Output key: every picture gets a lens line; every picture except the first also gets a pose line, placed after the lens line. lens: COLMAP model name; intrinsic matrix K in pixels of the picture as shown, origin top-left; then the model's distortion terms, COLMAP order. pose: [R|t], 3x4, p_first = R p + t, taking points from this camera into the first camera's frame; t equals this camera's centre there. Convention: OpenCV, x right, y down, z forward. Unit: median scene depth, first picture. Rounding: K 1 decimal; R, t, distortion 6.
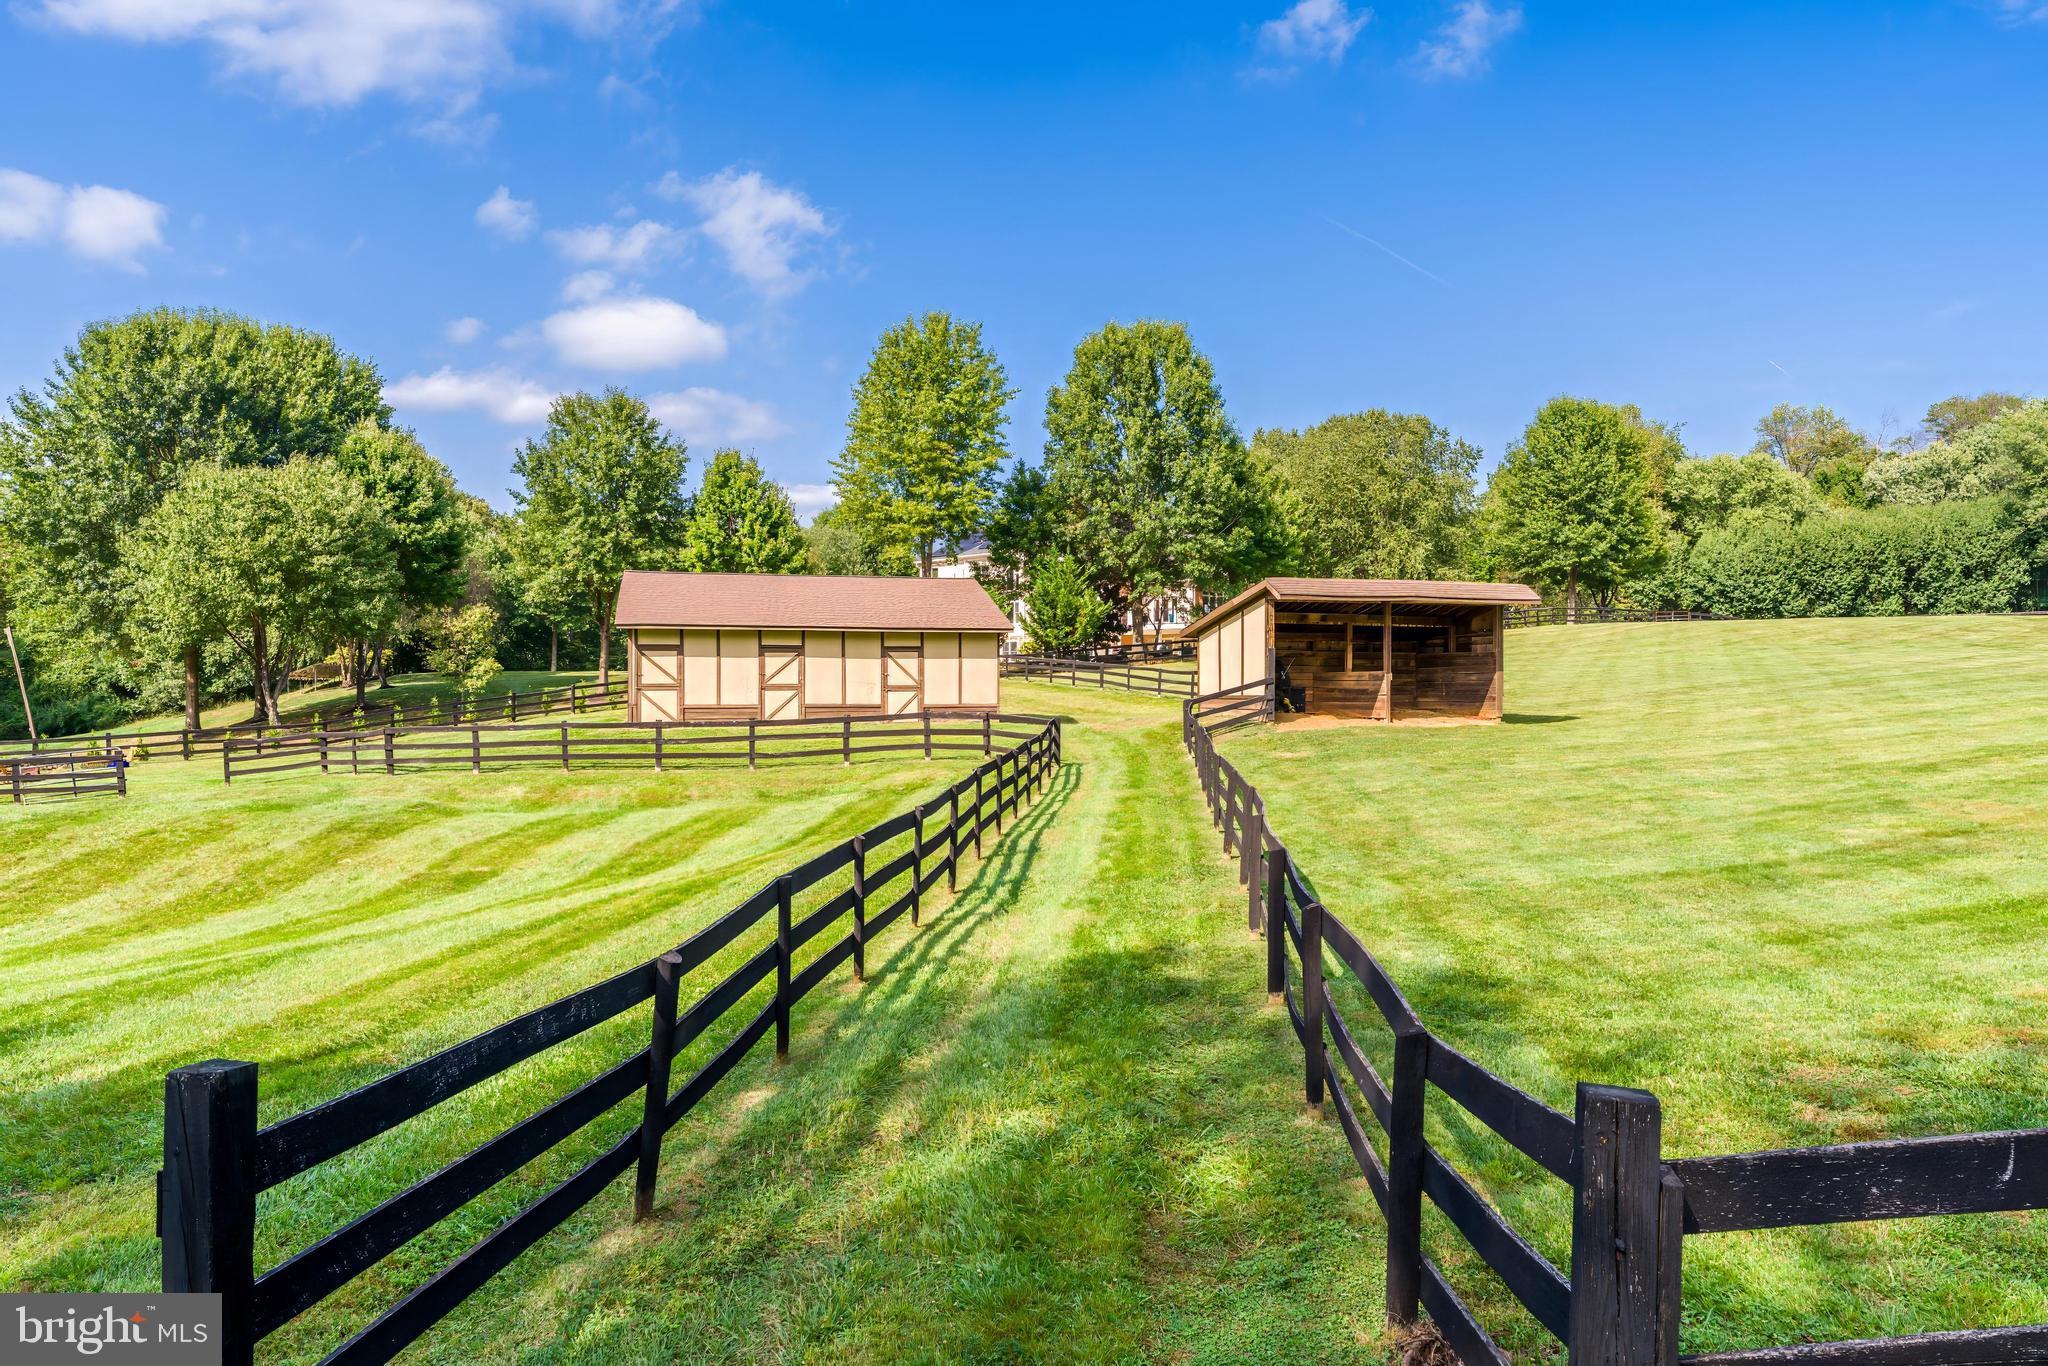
lens RADIAL K [[1337.7, 0, 1044.6], [0, 1337.7, 690.6], [0, 0, 1]] dist [-0.019033, 0.001758]
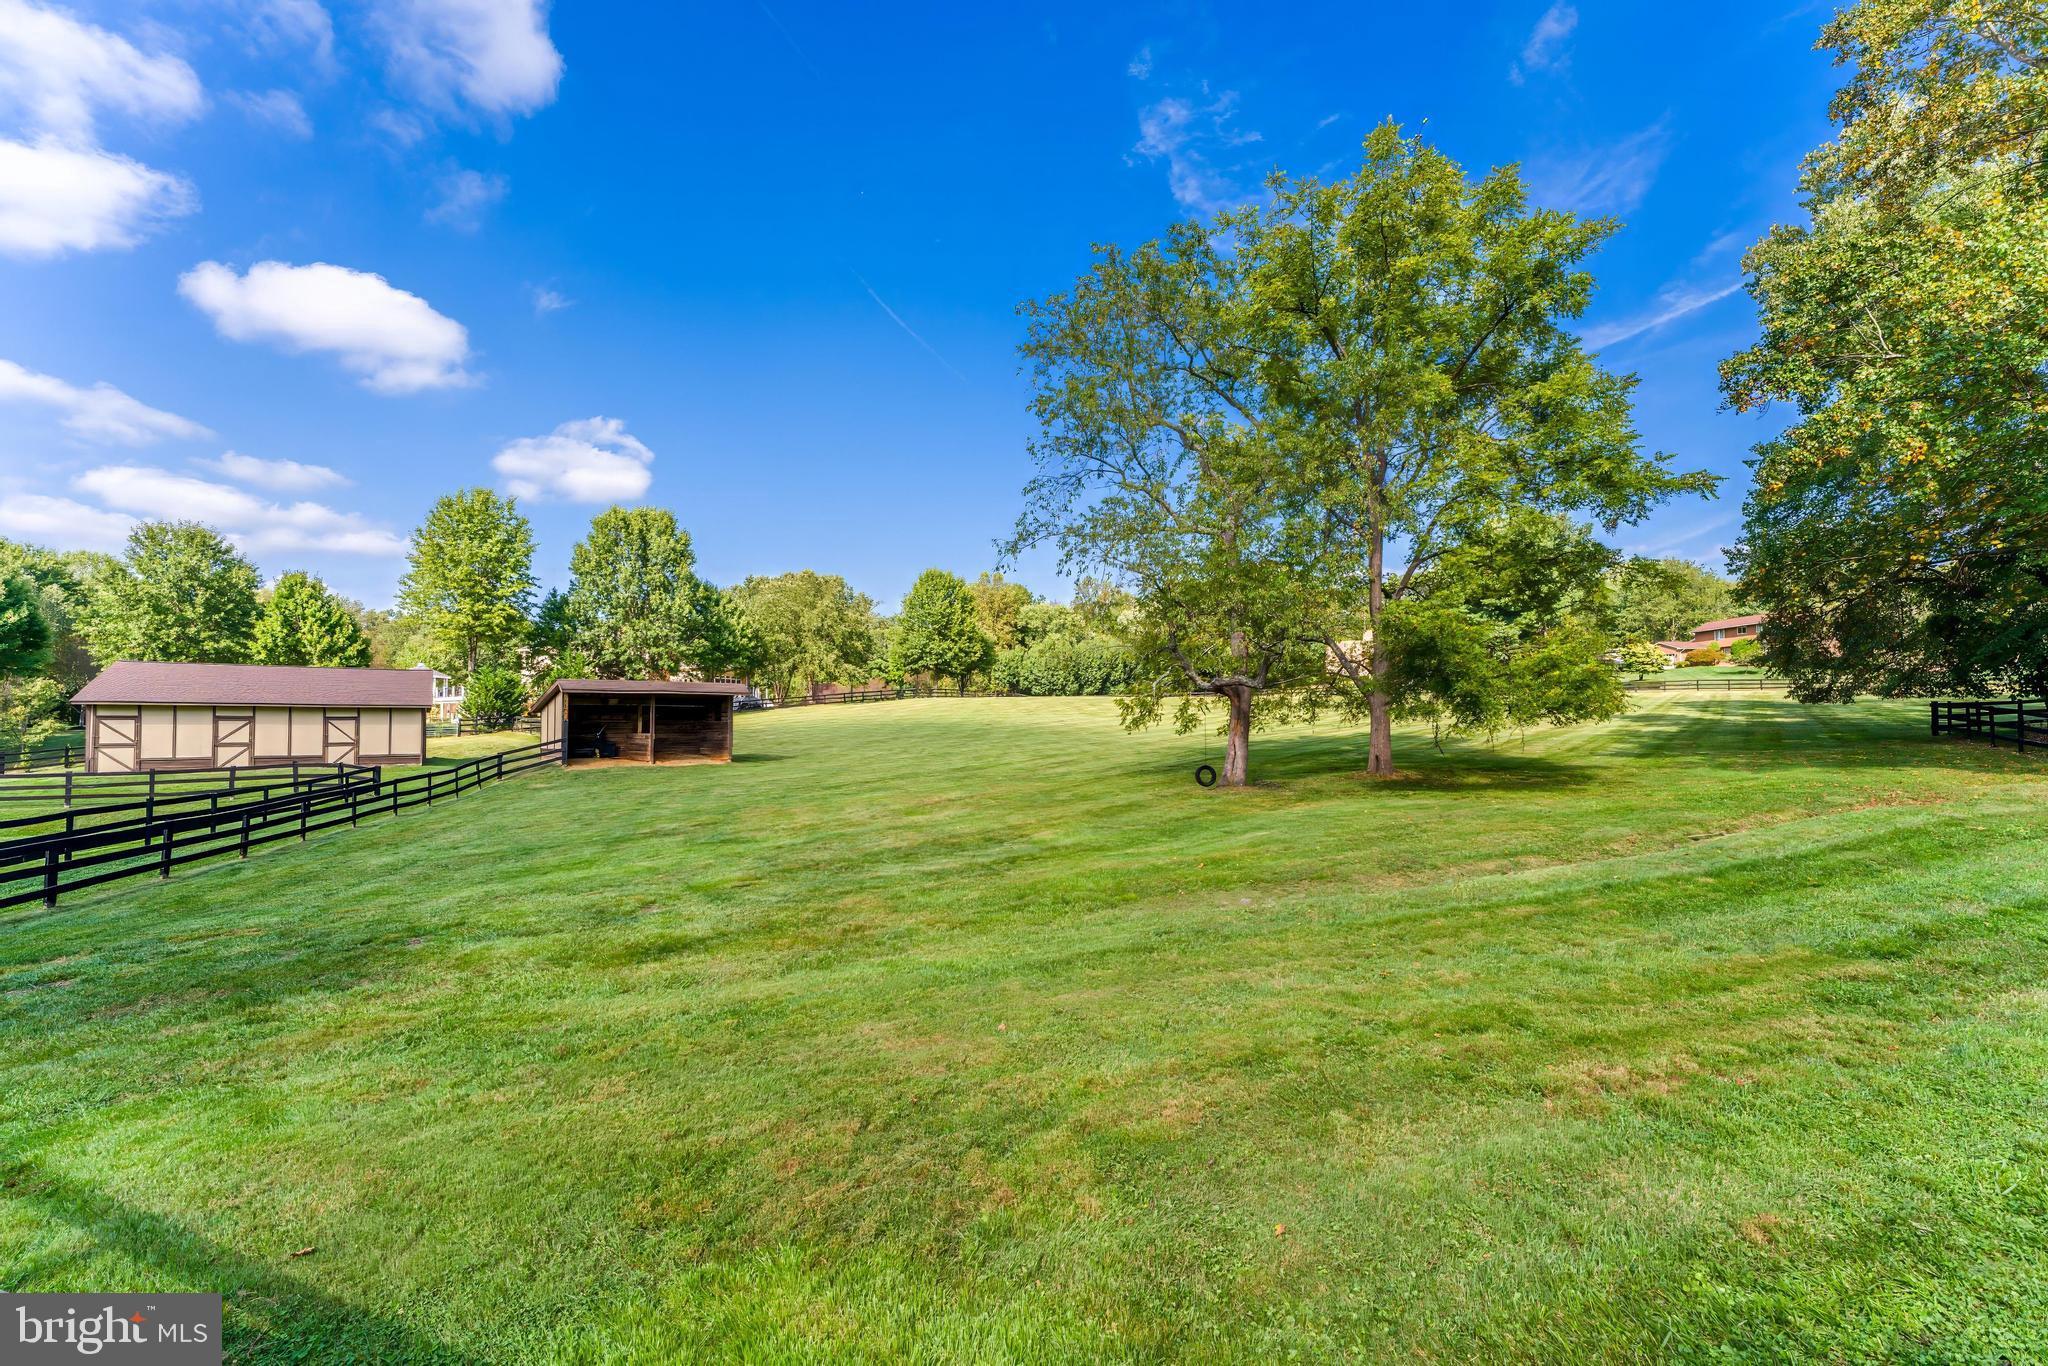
lens RADIAL K [[834.6, 0, 999.9], [0, 834.6, 708.7], [0, 0, 1]] dist [0.011788, 0.000230]
pose [[0.940036, 0.005776, 0.341027, 0.147685], [0.004157, 0.999588, -0.028387, -0.006593], [-0.341050, 0.028102, 0.939625, -0.077577]]
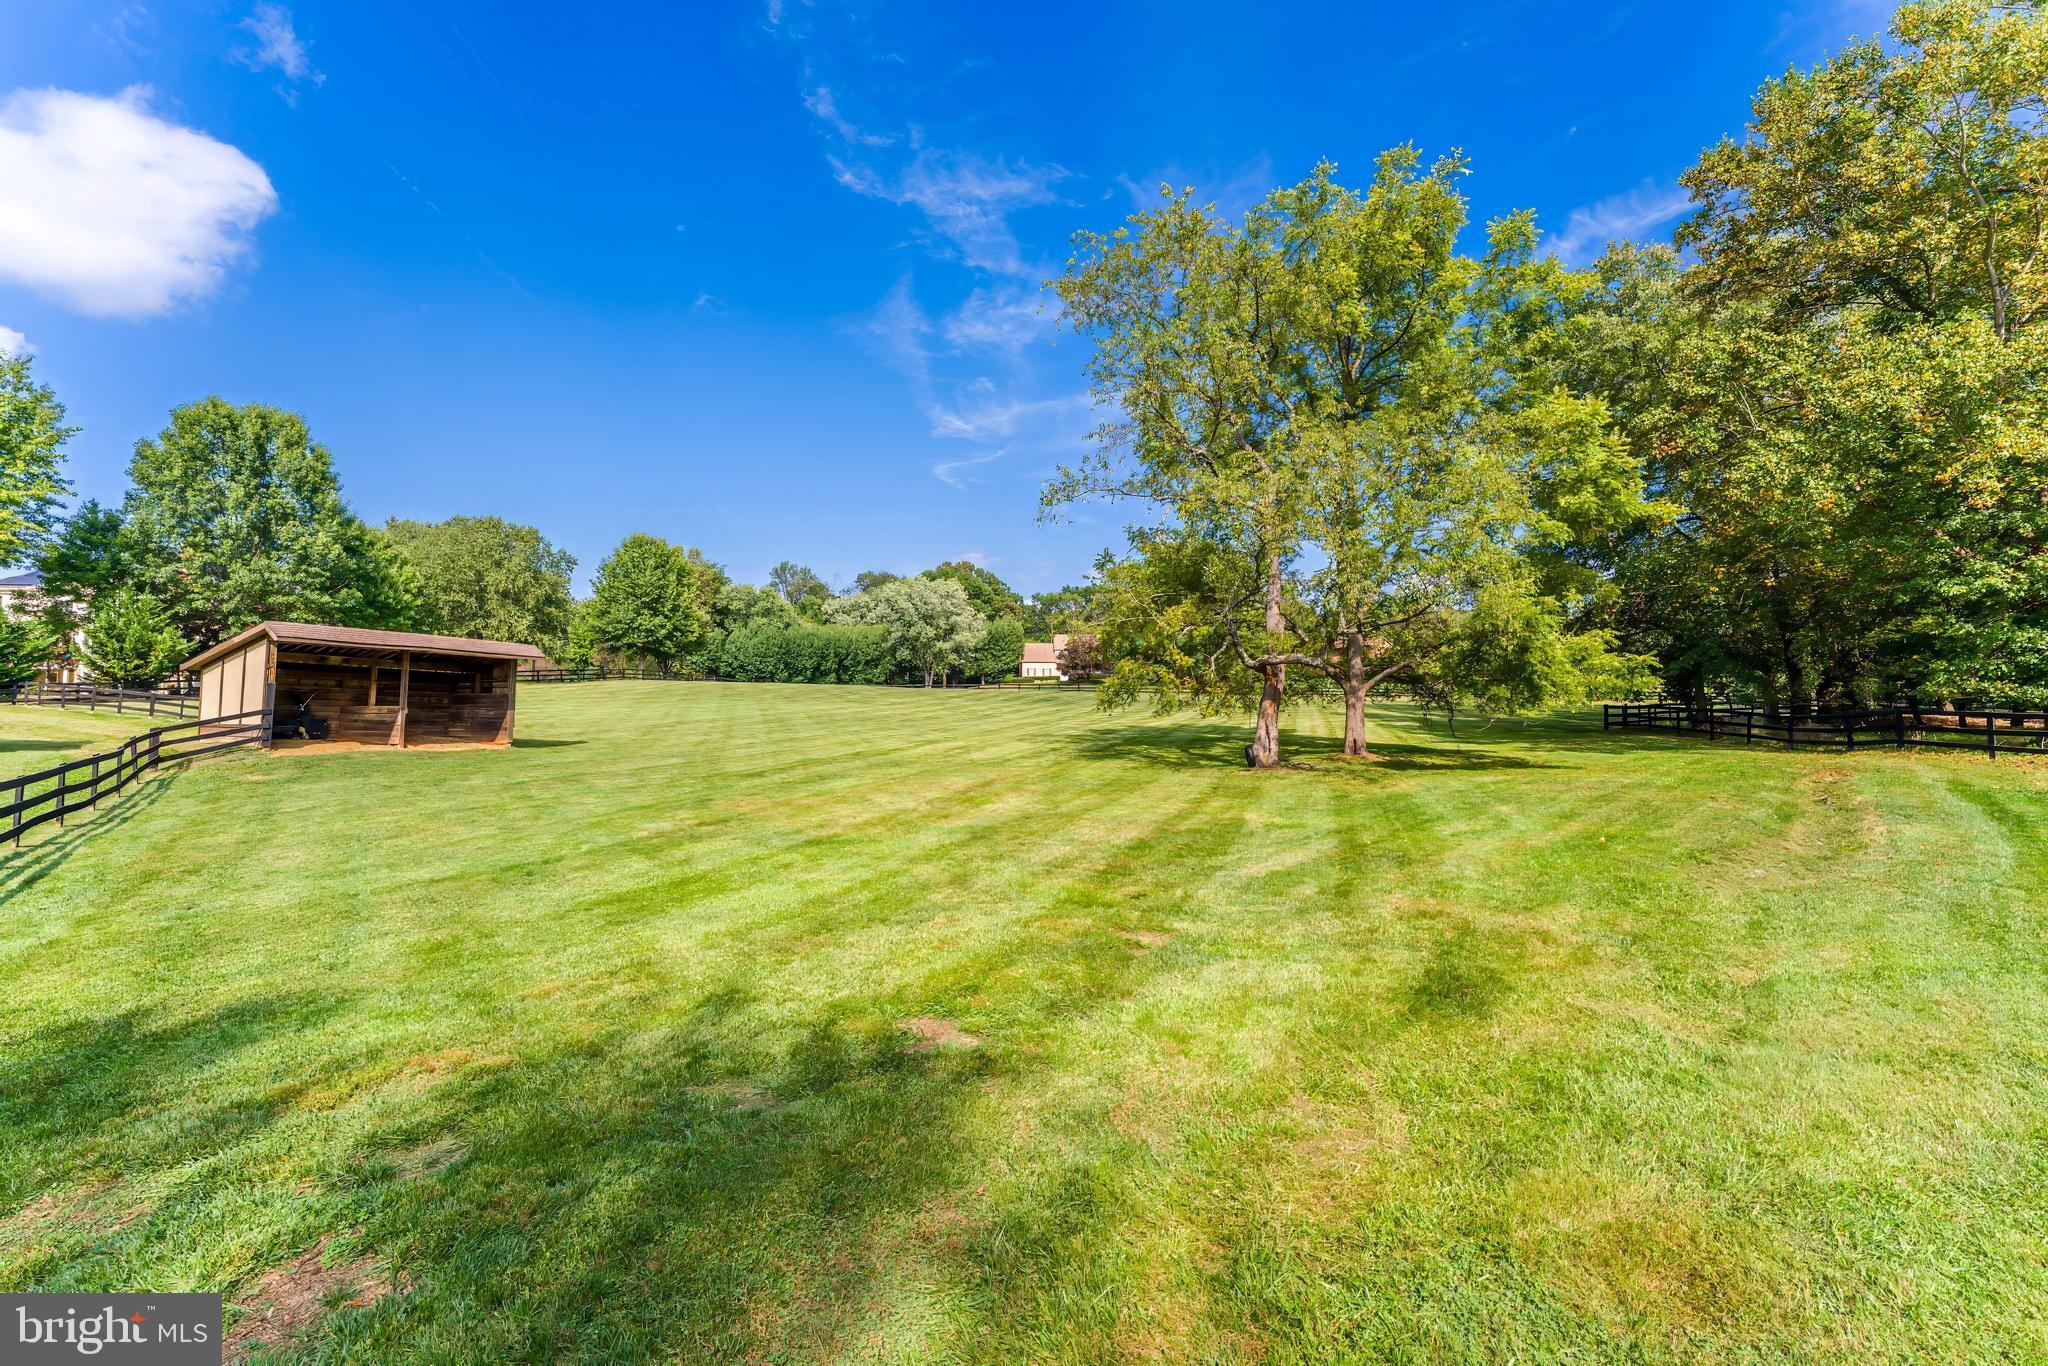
lens RADIAL K [[834.6, 0, 1003.6], [0, 834.6, 684.3], [0, 0, 1]] dist [0.011788, 0.000230]
pose [[0.729334, 0.044105, 0.682735, 0.061572], [-0.011381, 0.998564, -0.052349, -0.000113], [-0.684063, 0.030410, 0.728789, 0.022374]]
